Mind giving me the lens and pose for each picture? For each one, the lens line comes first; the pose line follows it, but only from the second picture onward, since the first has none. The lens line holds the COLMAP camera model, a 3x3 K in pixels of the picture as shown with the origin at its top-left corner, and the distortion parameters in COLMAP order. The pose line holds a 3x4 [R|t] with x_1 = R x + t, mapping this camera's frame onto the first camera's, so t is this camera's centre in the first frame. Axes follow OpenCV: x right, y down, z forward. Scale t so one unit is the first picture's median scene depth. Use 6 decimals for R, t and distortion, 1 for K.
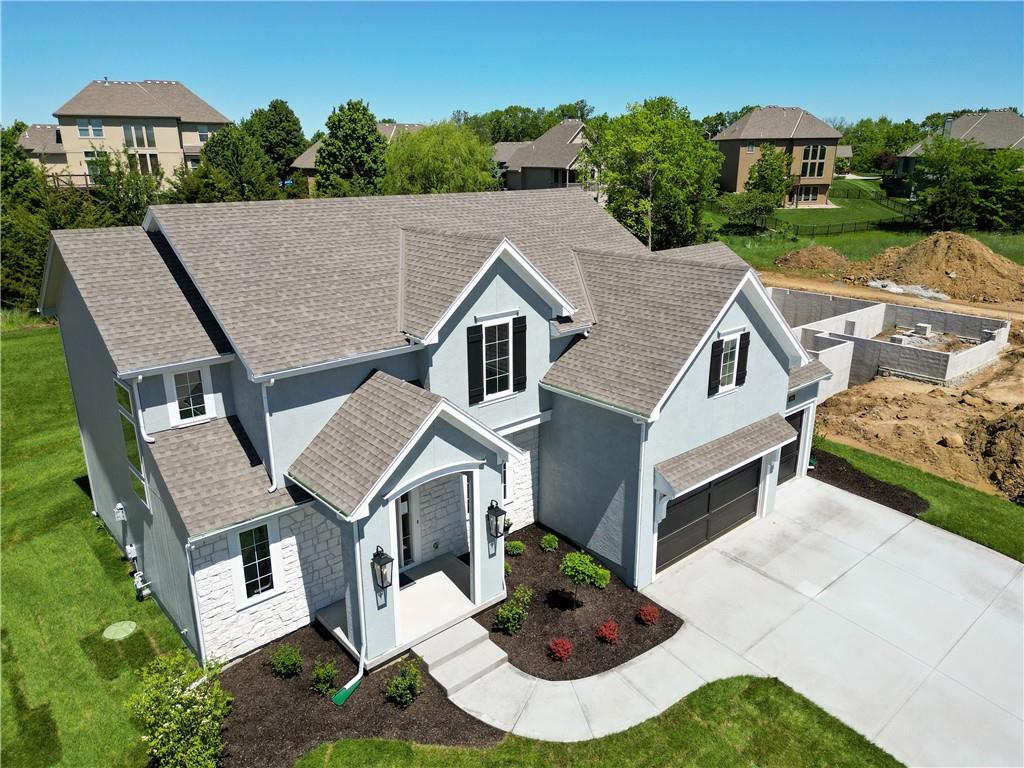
lens RADIAL K [[713.6, 0, 515.6], [0, 713.6, 380.1], [0, 0, 1]] dist [0.080844, -0.069865]
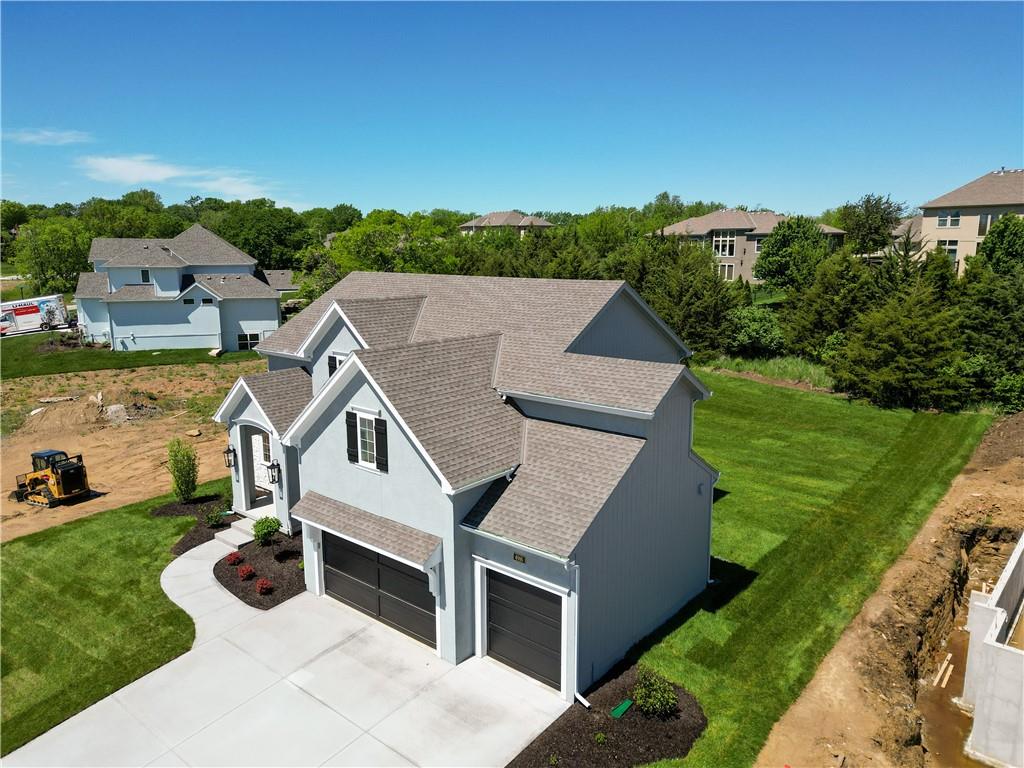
lens RADIAL K [[718.0, 0, 515.4], [0, 718.0, 382.6], [0, 0, 1]] dist [0.073631, -0.073306]
pose [[0.151414, 0.189892, -0.970059, 1.353738], [-0.294428, 0.945492, 0.139127, -0.318617], [0.943603, 0.264547, 0.199070, 0.988070]]
